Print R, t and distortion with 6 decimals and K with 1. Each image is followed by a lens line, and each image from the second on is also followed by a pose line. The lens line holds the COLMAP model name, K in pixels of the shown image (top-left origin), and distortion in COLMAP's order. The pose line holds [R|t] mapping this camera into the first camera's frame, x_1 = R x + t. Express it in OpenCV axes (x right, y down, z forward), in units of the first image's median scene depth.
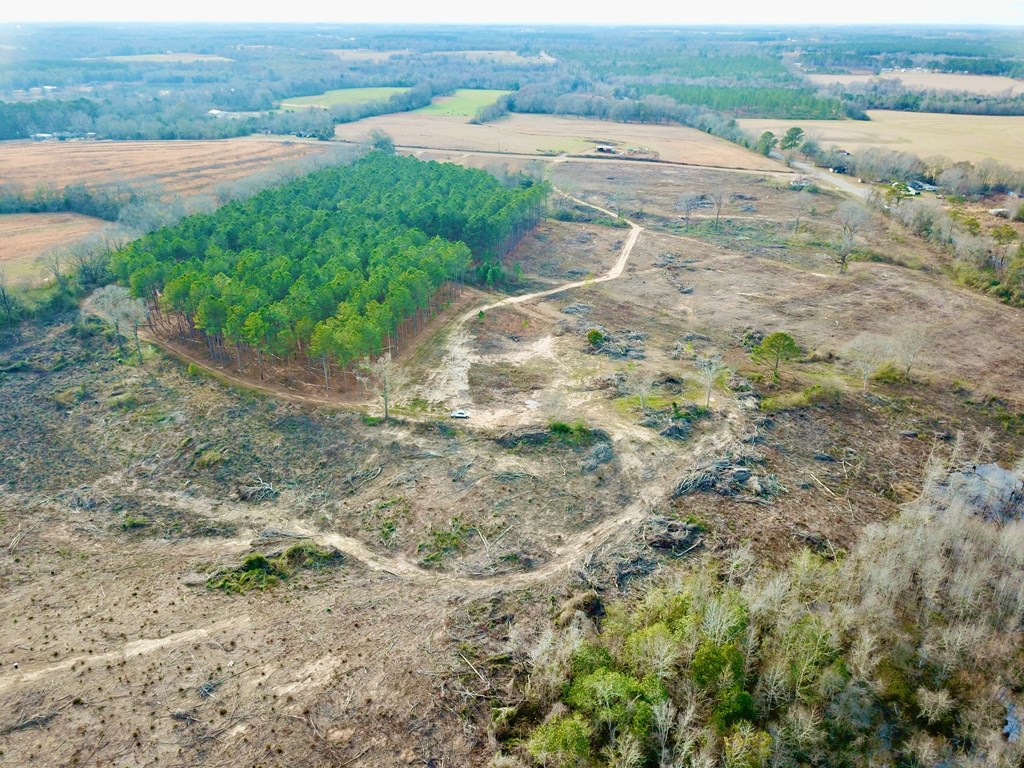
lens RADIAL K [[788.3, 0, 506.8], [0, 788.3, 385.2], [0, 0, 1]] dist [0.013551, -0.009260]
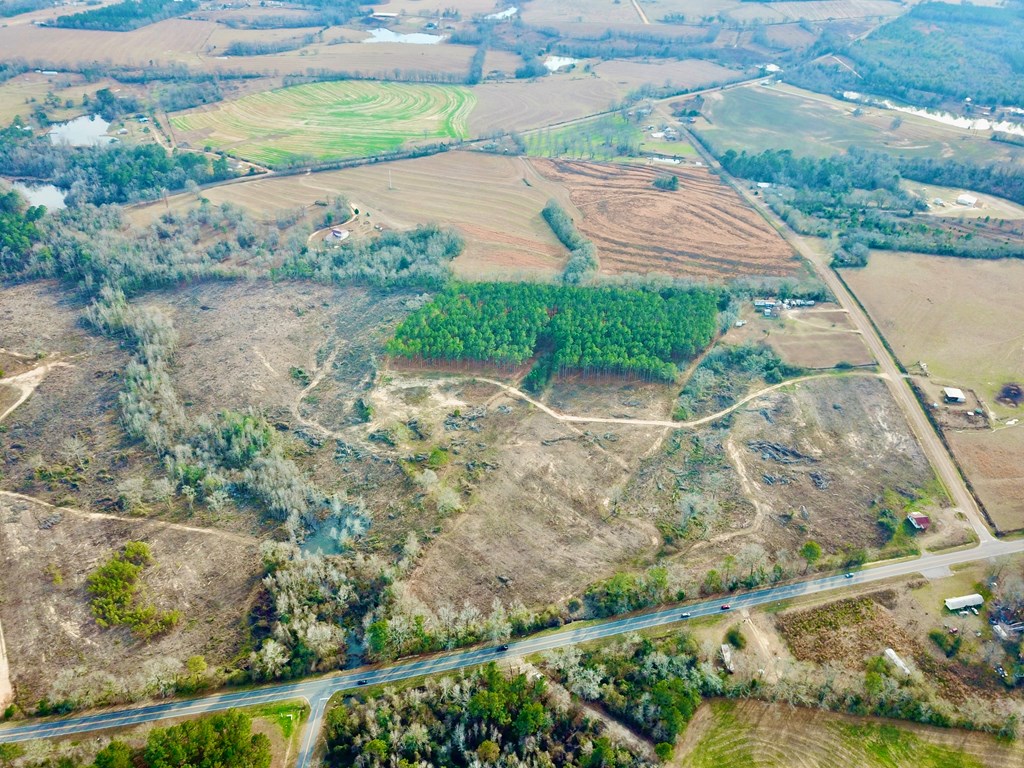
lens RADIAL K [[788.3, 0, 506.2], [0, 788.3, 386.6], [0, 0, 1]] dist [0.013551, -0.009260]
pose [[0.165709, 0.544496, -0.822231, 2.166134], [-0.424455, 0.791959, 0.438906, -1.300398], [0.890156, 0.276270, 0.362349, 0.361992]]
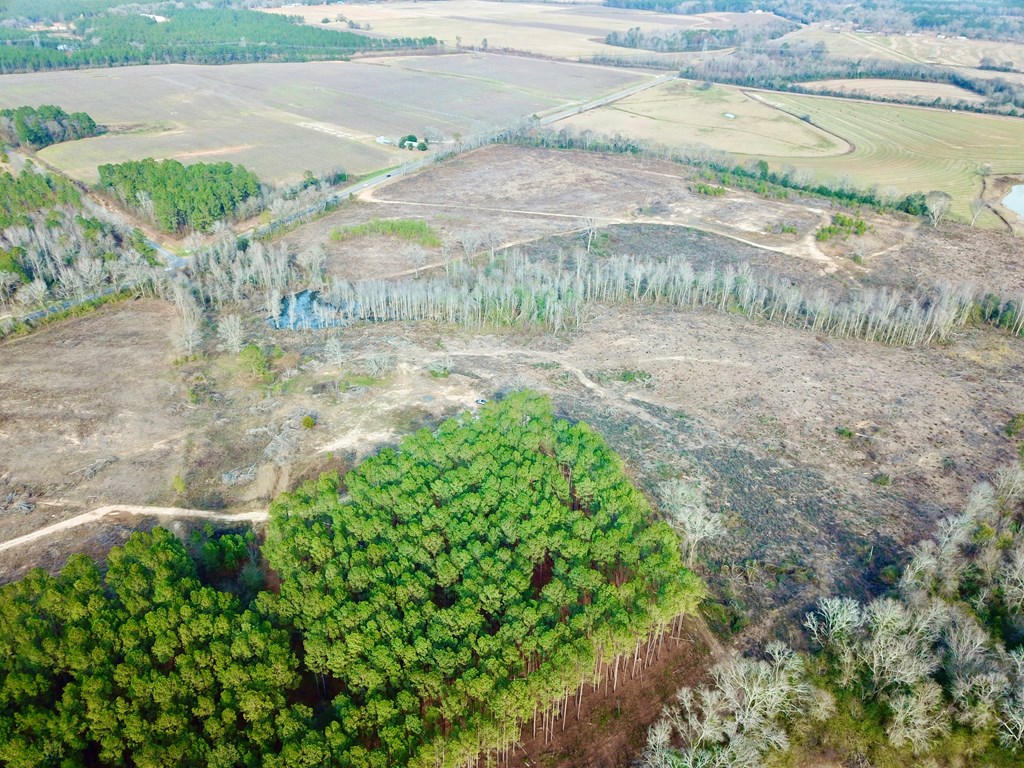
lens RADIAL K [[788.3, 0, 504.2], [0, 788.3, 388.1], [0, 0, 1]] dist [0.013551, -0.009260]
pose [[-0.820372, -0.296386, 0.489024, -0.779926], [0.226012, 0.617498, 0.753402, -1.038047], [-0.525270, 0.728596, -0.439591, 1.520672]]
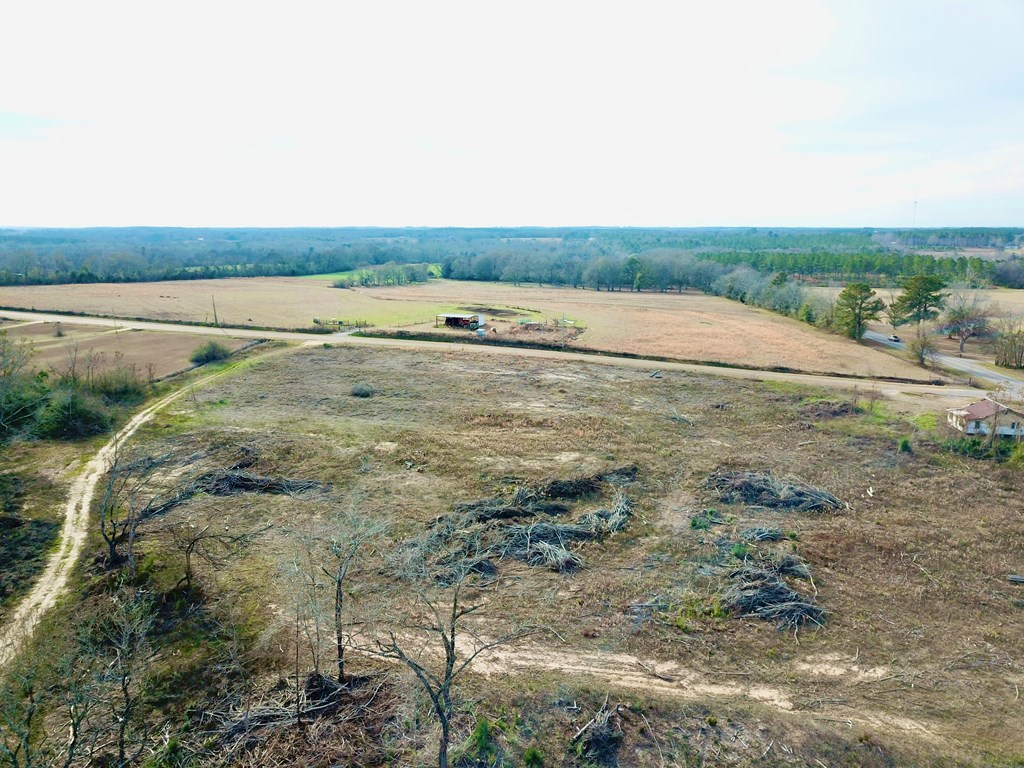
lens RADIAL K [[788.3, 0, 505.8], [0, 788.3, 385.1], [0, 0, 1]] dist [0.013551, -0.009260]
pose [[0.993430, 0.016627, -0.113227, 0.509760], [-0.042773, 0.971630, -0.232604, -0.430633], [0.106147, 0.235919, 0.965958, 1.547317]]
